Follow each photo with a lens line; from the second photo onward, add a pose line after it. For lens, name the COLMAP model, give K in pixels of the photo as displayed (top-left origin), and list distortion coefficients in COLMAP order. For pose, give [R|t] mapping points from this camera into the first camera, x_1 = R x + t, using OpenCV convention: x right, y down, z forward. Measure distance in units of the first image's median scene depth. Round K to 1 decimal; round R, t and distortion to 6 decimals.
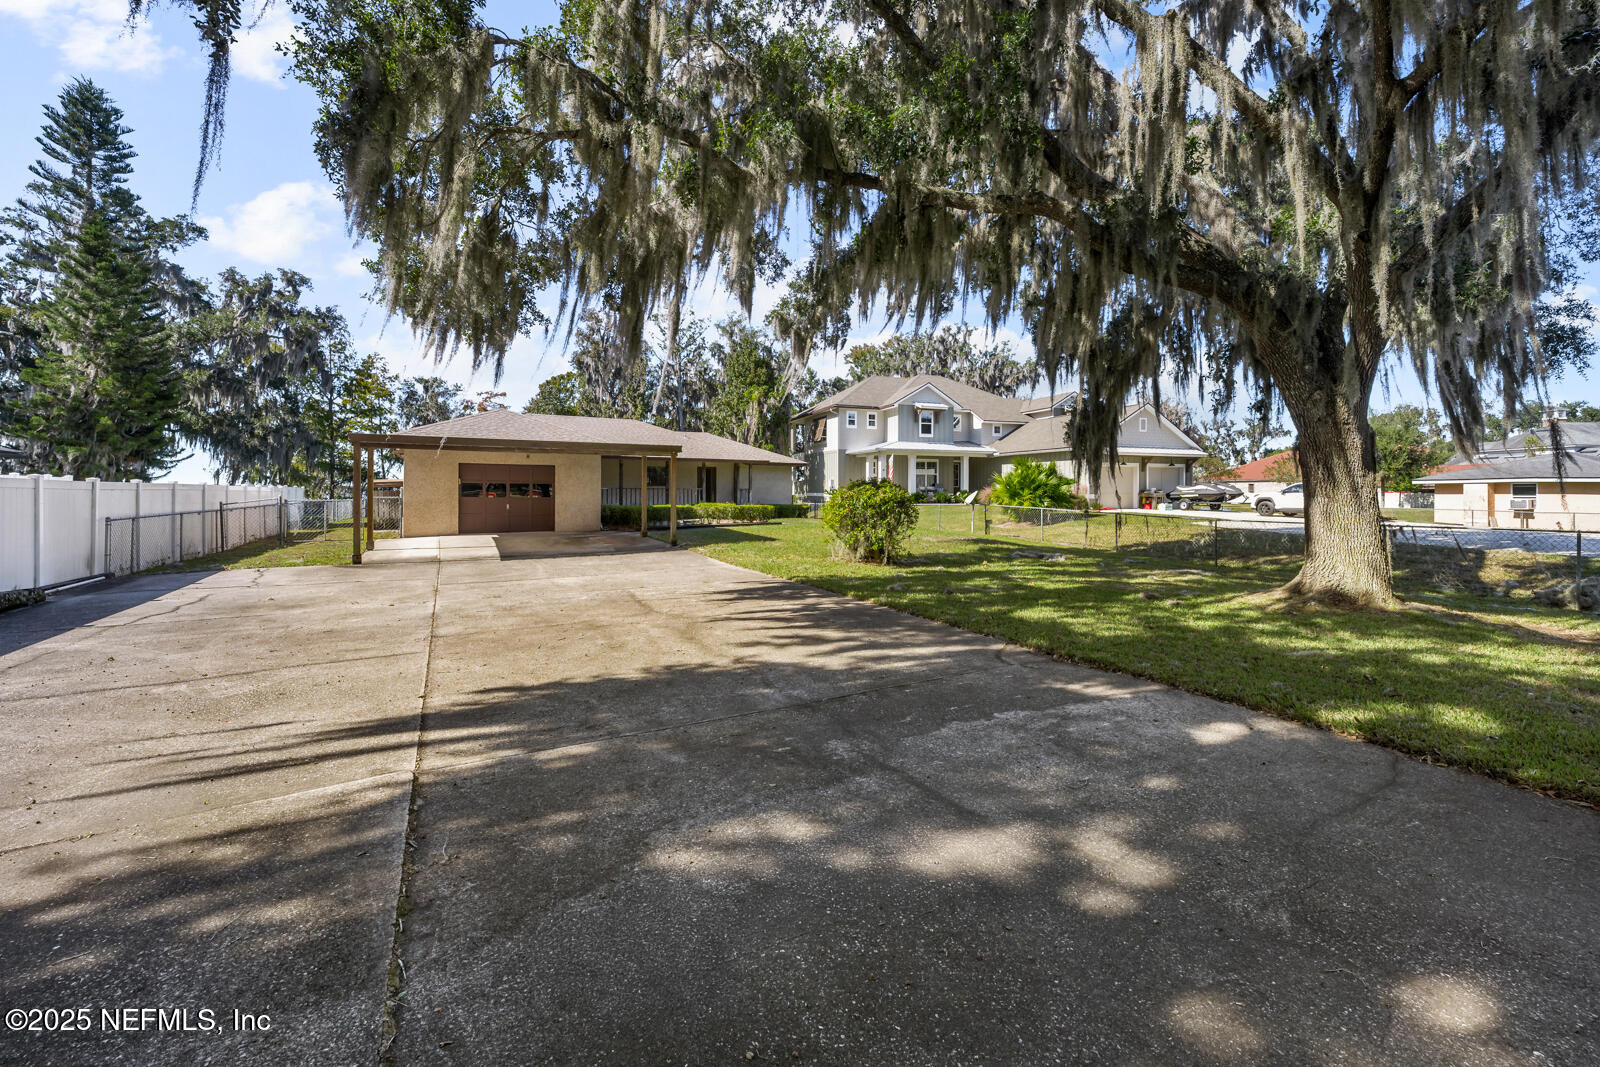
lens RADIAL K [[644.4, 0, 781.3], [0, 644.4, 520.4], [0, 0, 1]] dist [-0.000781, -0.000109]
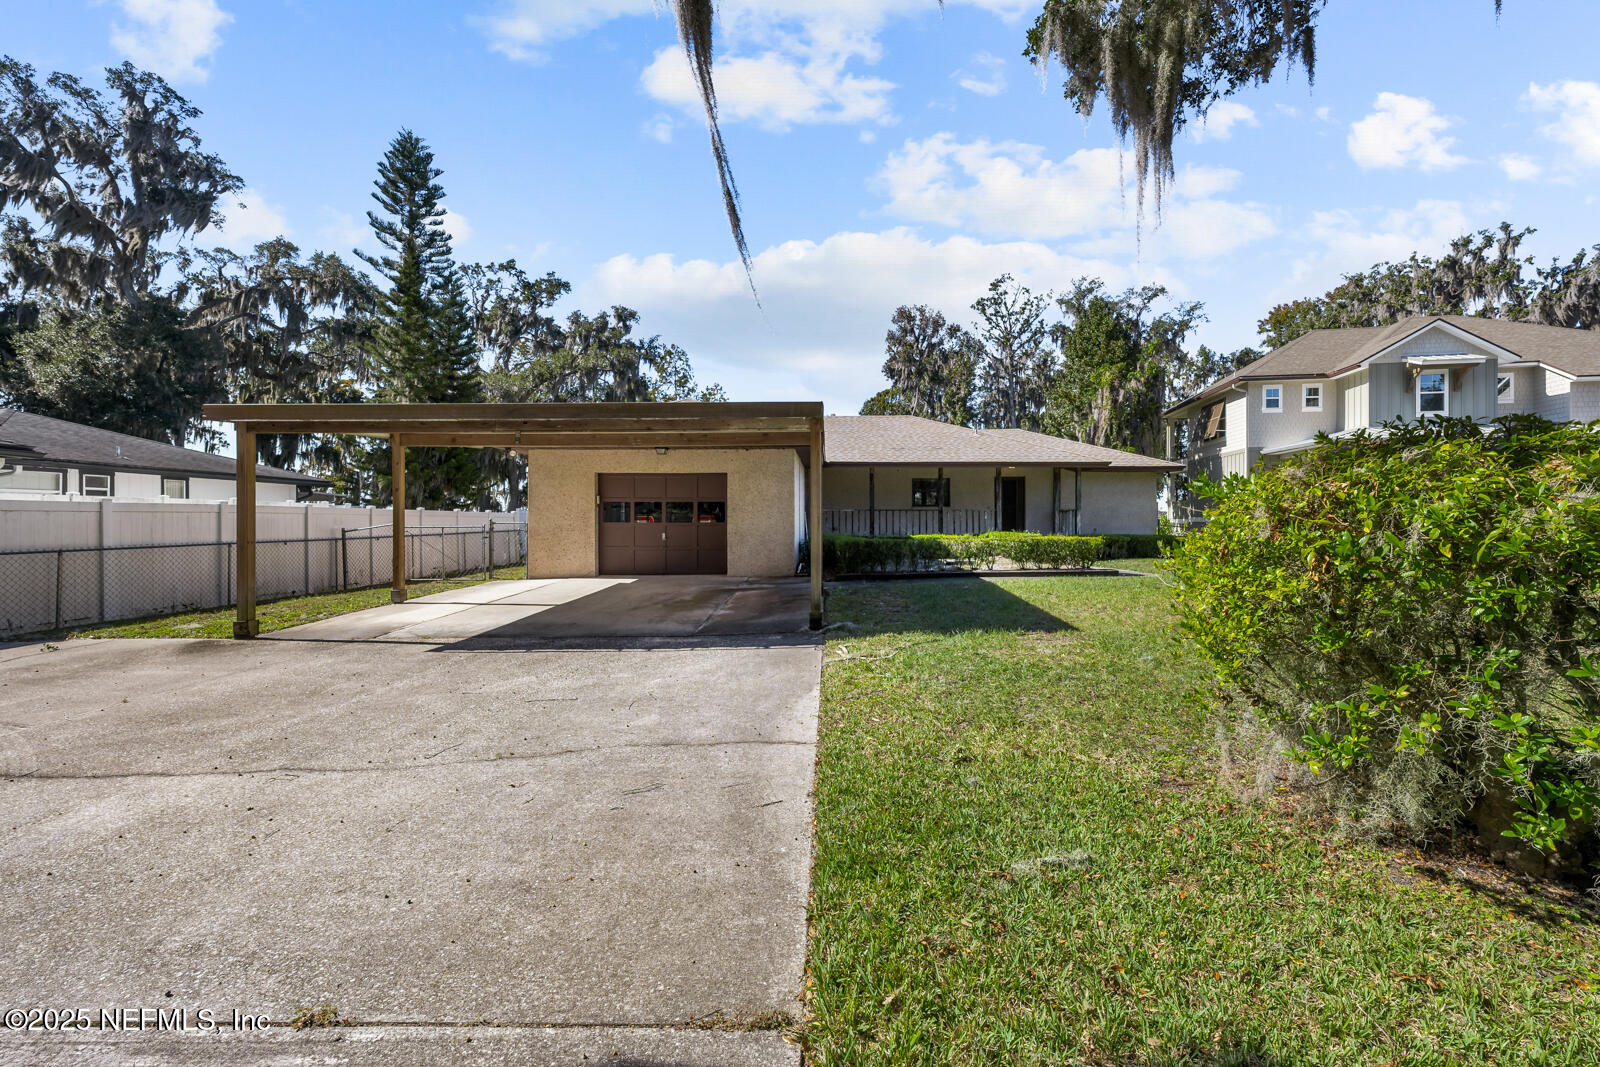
lens RADIAL K [[679.9, 0, 801.6], [0, 679.9, 527.8], [0, 0, 1]] dist [-0.001143, -0.000331]
pose [[0.881670, 0.001912, -0.471863, 0.016522], [-0.016398, 0.999512, -0.026590, -0.005991], [0.471582, 0.031181, 0.881271, 0.193054]]
